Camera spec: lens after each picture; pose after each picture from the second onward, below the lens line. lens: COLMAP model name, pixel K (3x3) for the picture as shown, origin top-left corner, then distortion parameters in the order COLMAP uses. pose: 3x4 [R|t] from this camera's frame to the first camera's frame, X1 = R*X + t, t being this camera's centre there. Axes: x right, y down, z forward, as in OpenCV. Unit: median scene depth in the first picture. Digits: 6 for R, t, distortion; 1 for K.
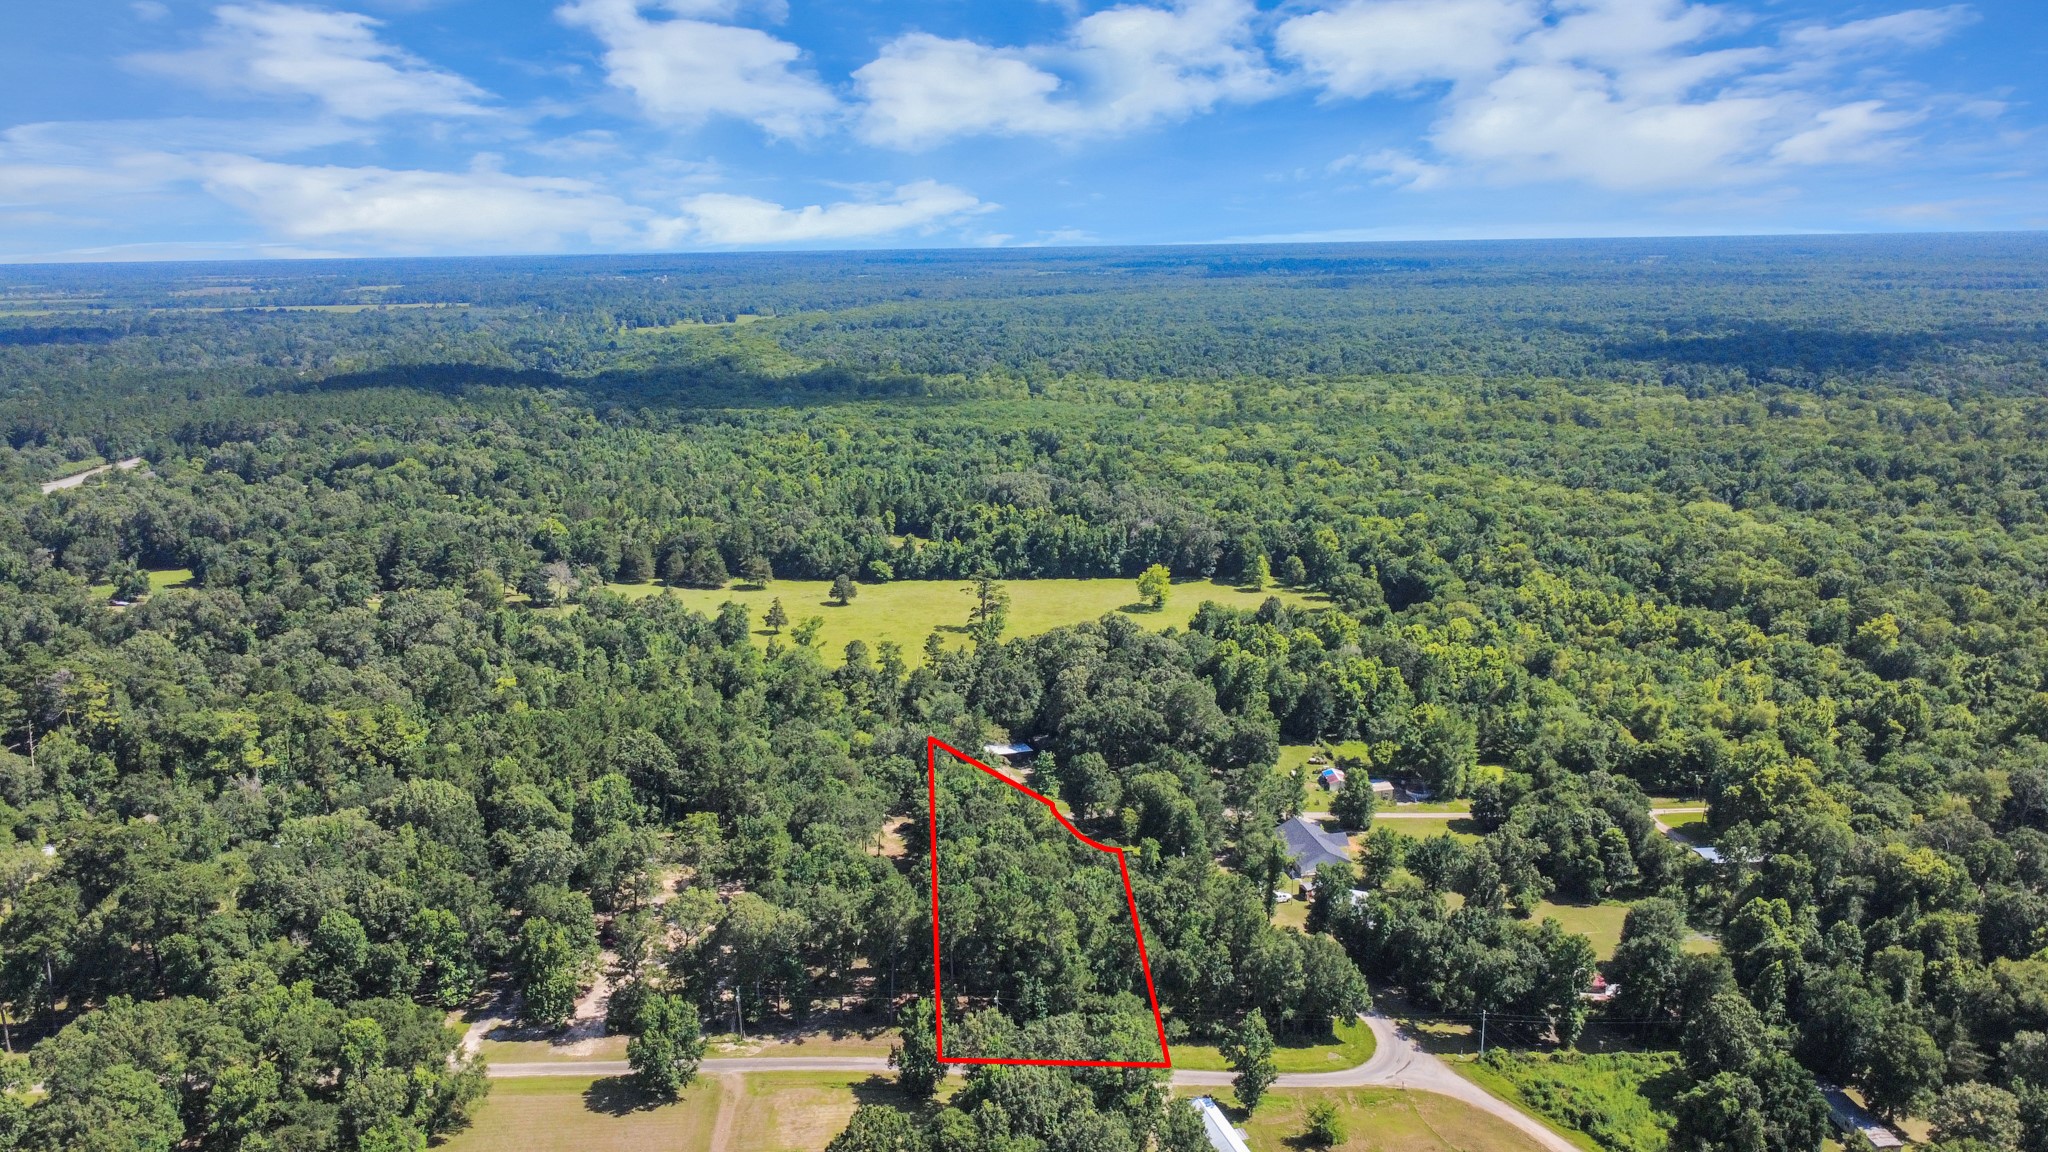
lens RADIAL K [[1471.9, 0, 1064.0], [0, 1471.9, 574.6], [0, 0, 1]] dist [0.003871, -0.002942]
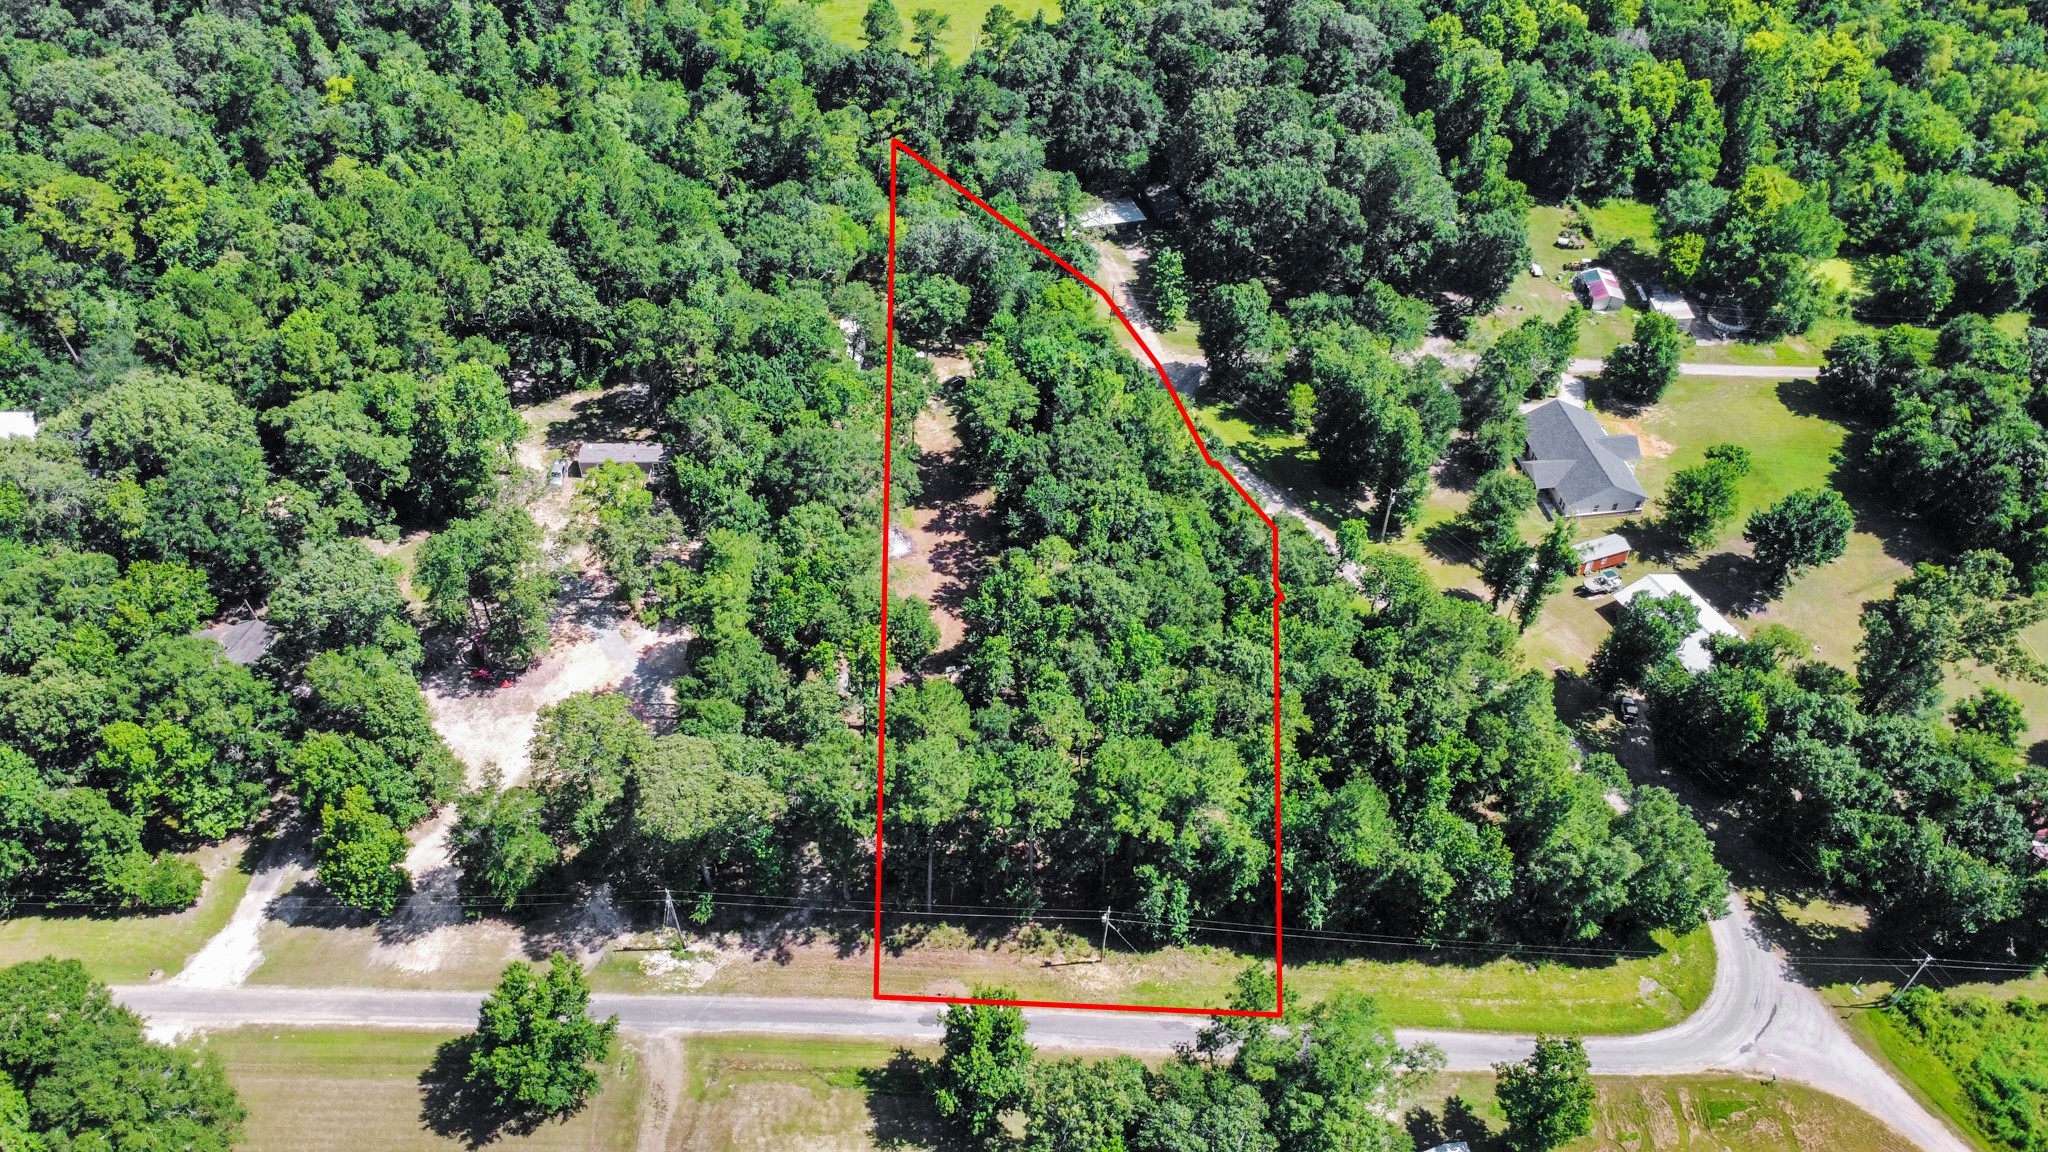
lens RADIAL K [[1471.9, 0, 1064.0], [0, 1471.9, 574.6], [0, 0, 1]] dist [0.003871, -0.002942]
pose [[0.998564, 0.045475, -0.028333, -0.033946], [-0.024781, 0.860838, 0.508275, -0.084180], [0.047504, -0.506842, 0.860729, 0.364846]]
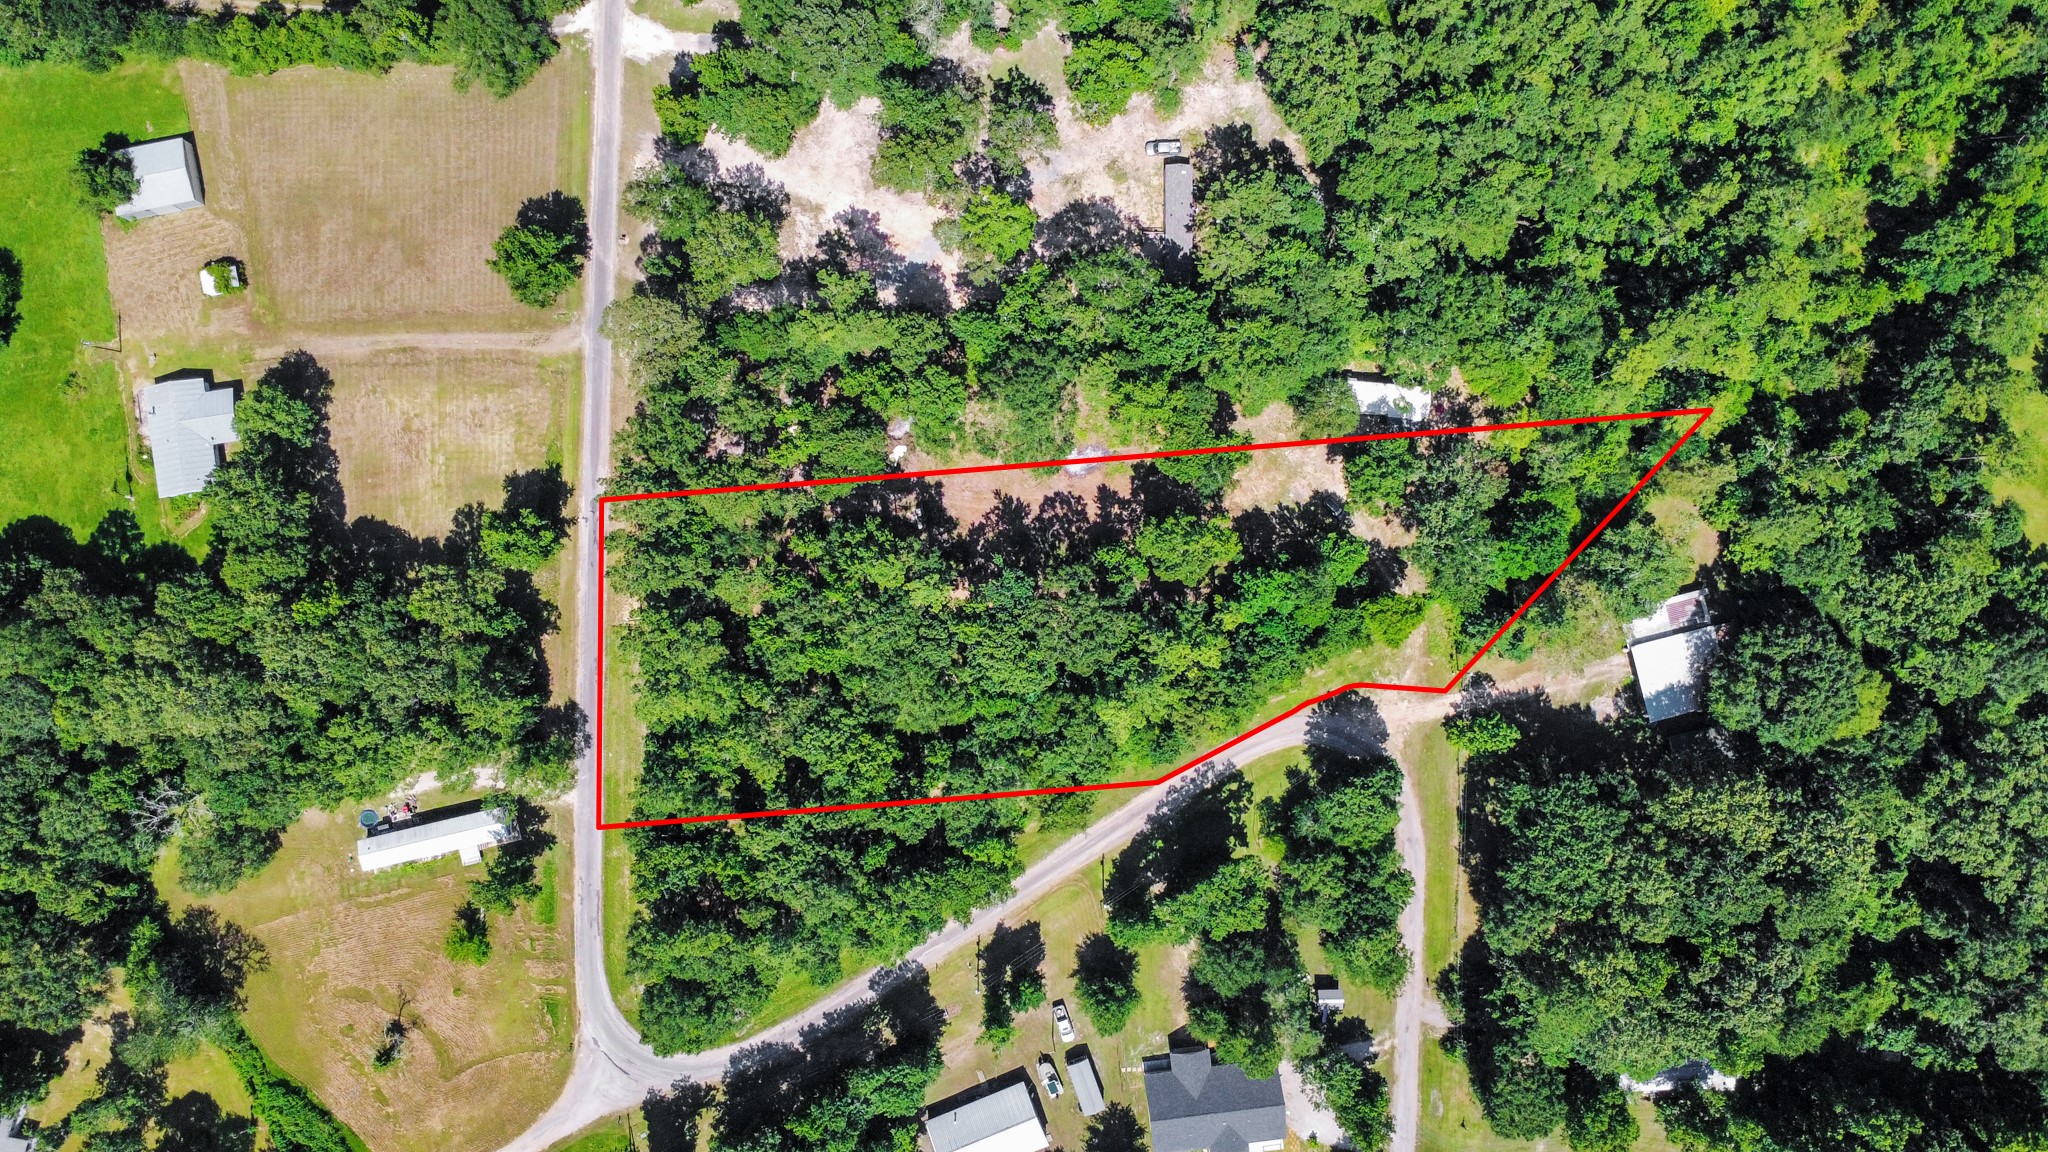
lens RADIAL K [[1471.9, 0, 1064.0], [0, 1471.9, 574.6], [0, 0, 1]] dist [0.003871, -0.002942]
pose [[-0.084955, 0.996370, -0.005407, -0.059929], [-0.237053, -0.014941, 0.971382, -0.406407], [0.967775, 0.083805, 0.237461, 0.677459]]
